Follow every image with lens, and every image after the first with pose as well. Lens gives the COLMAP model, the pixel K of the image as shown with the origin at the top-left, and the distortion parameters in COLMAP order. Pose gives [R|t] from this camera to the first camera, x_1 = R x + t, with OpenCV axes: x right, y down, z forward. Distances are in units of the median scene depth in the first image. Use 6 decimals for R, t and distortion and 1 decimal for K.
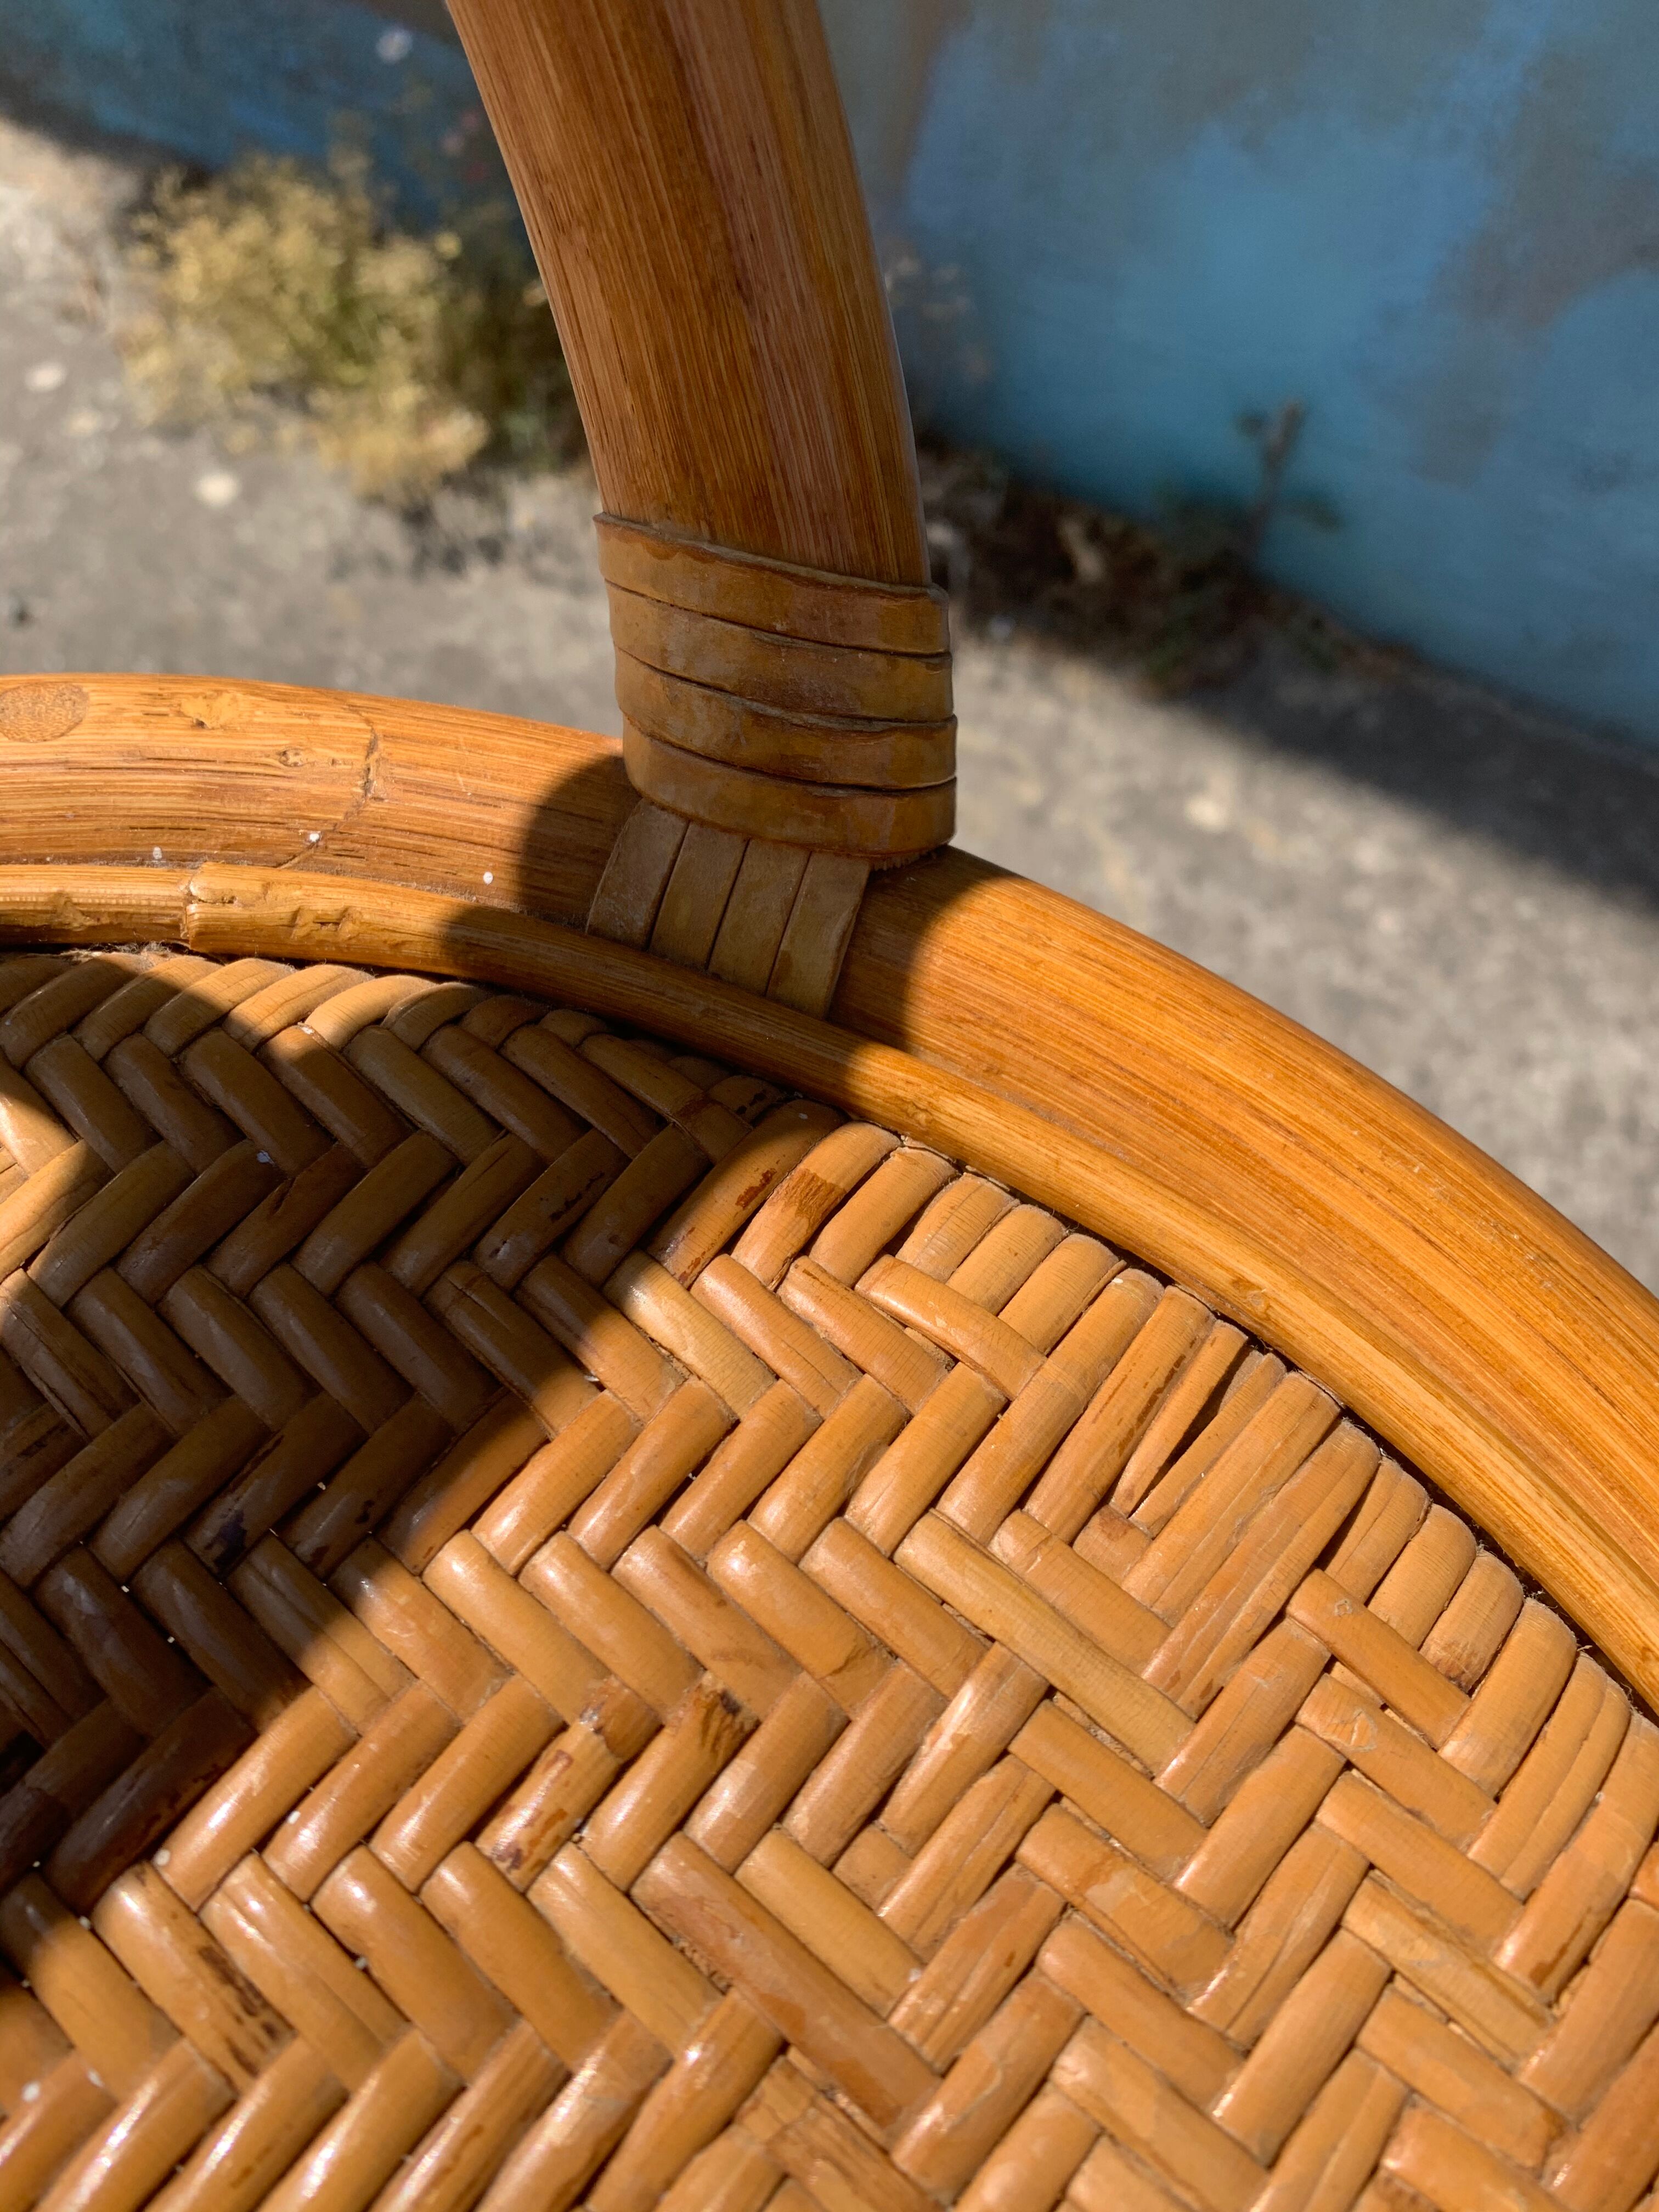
lens RADIAL K [[1720.8, 0, 804.6], [0, 1720.8, 1058.2], [0, 0, 1]] dist [0.009108, -0.014186]
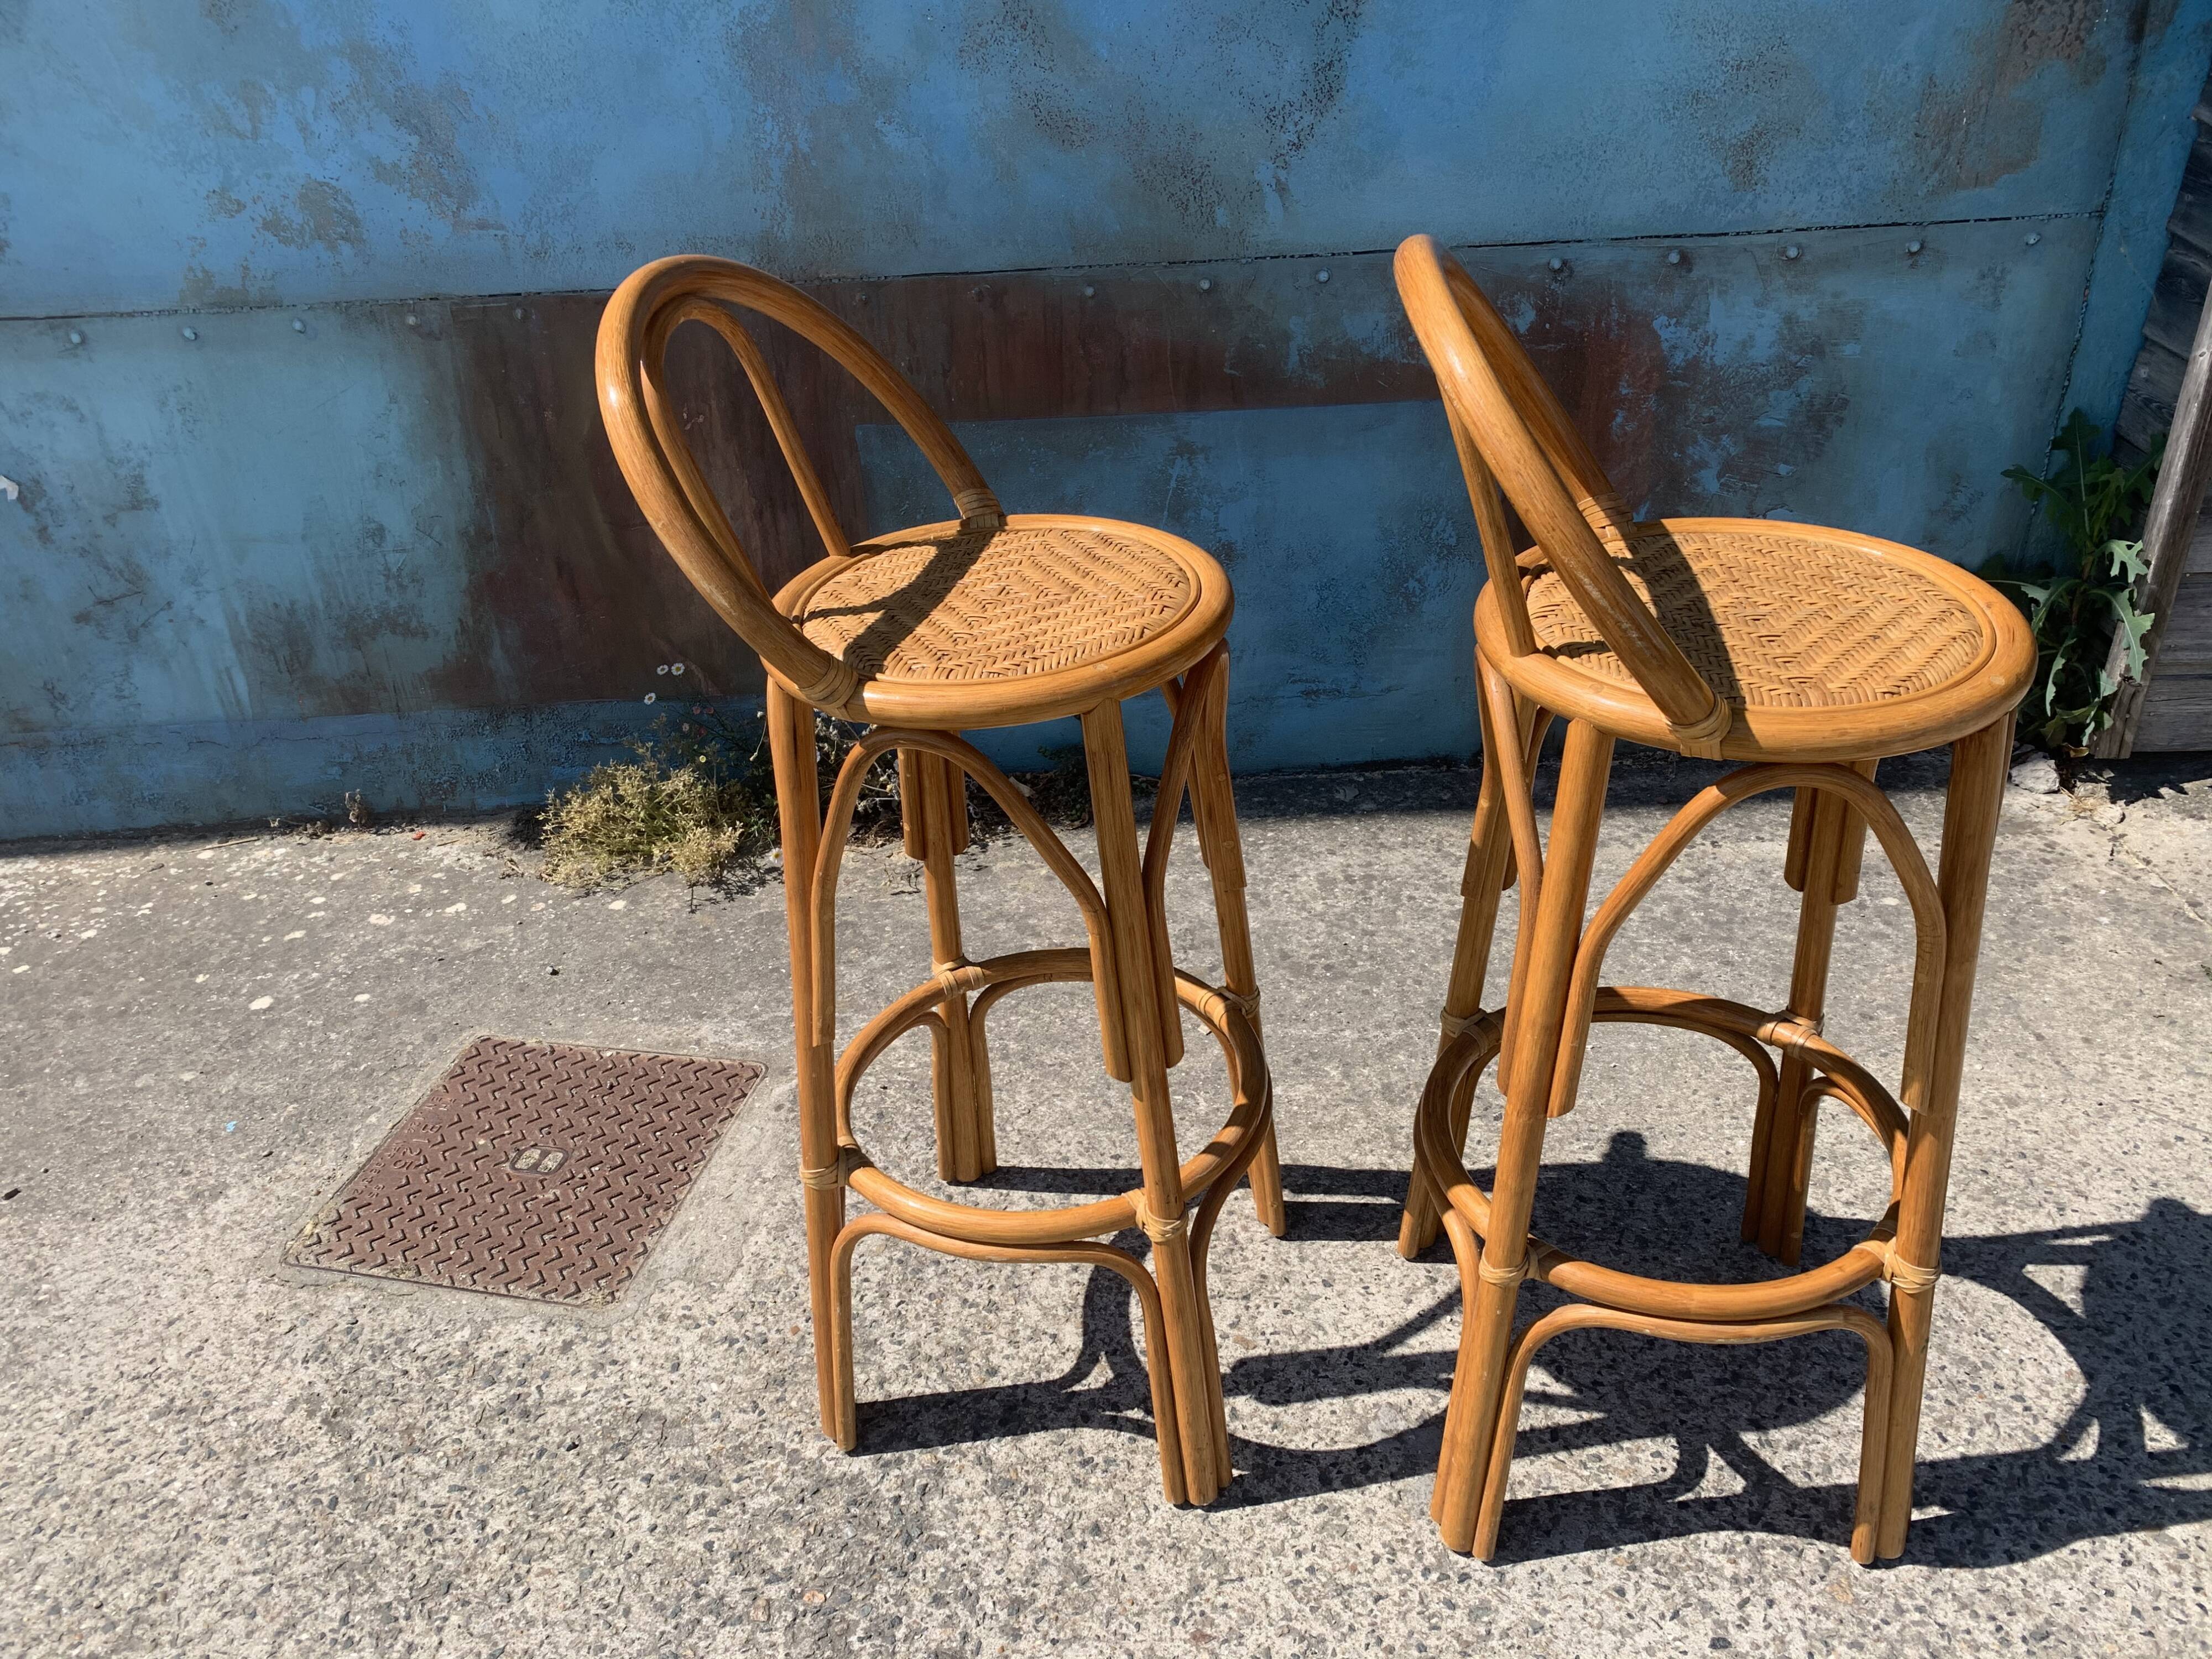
lens RADIAL K [[1720.8, 0, 1098.3], [0, 1720.8, 821.6], [0, 0, 1]] dist [0.009108, -0.014186]
pose [[0.902584, -0.338412, 0.266121, -0.347172], [0.427018, 0.782346, -0.453420, 0.778043], [-0.054756, 0.522889, 0.850641, -0.831876]]
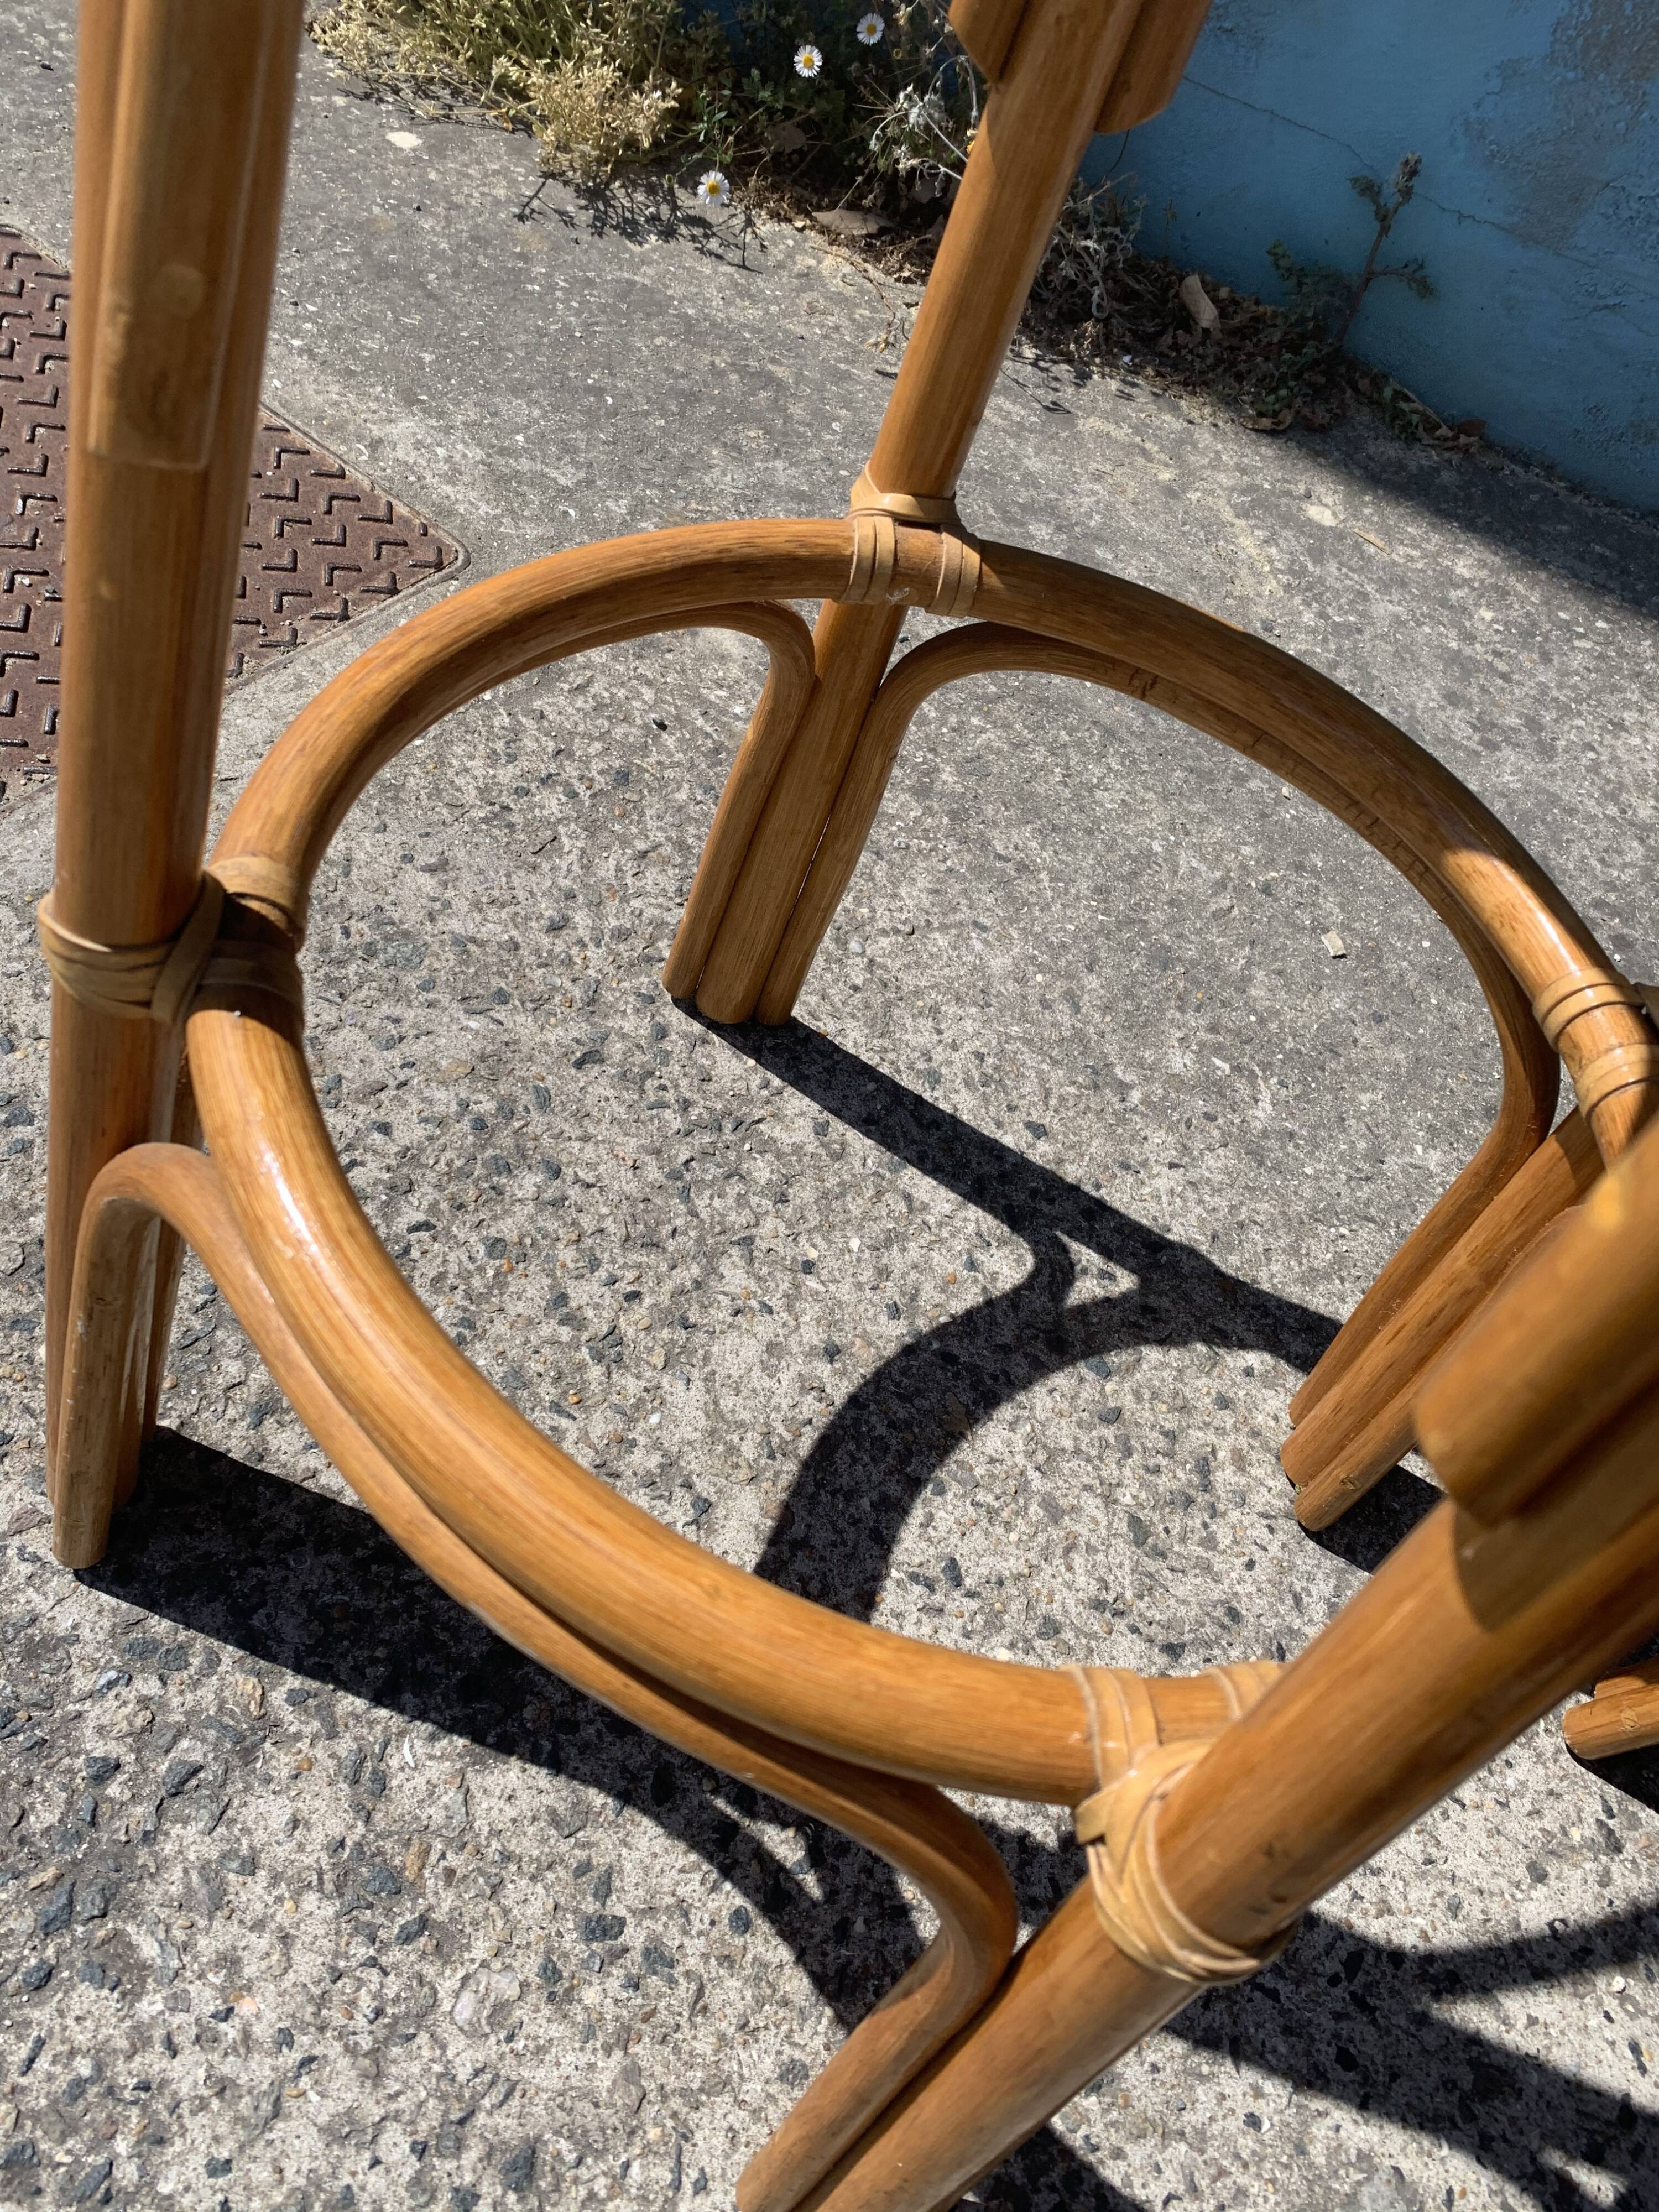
lens RADIAL K [[1720.8, 0, 809.9], [0, 1720.8, 1065.3], [0, 0, 1]] dist [0.009108, -0.014186]
pose [[0.989675, 0.076861, 0.120976, -0.187639], [-0.056192, 0.984552, -0.165832, 0.392480], [-0.131853, 0.157322, 0.978706, 0.036488]]
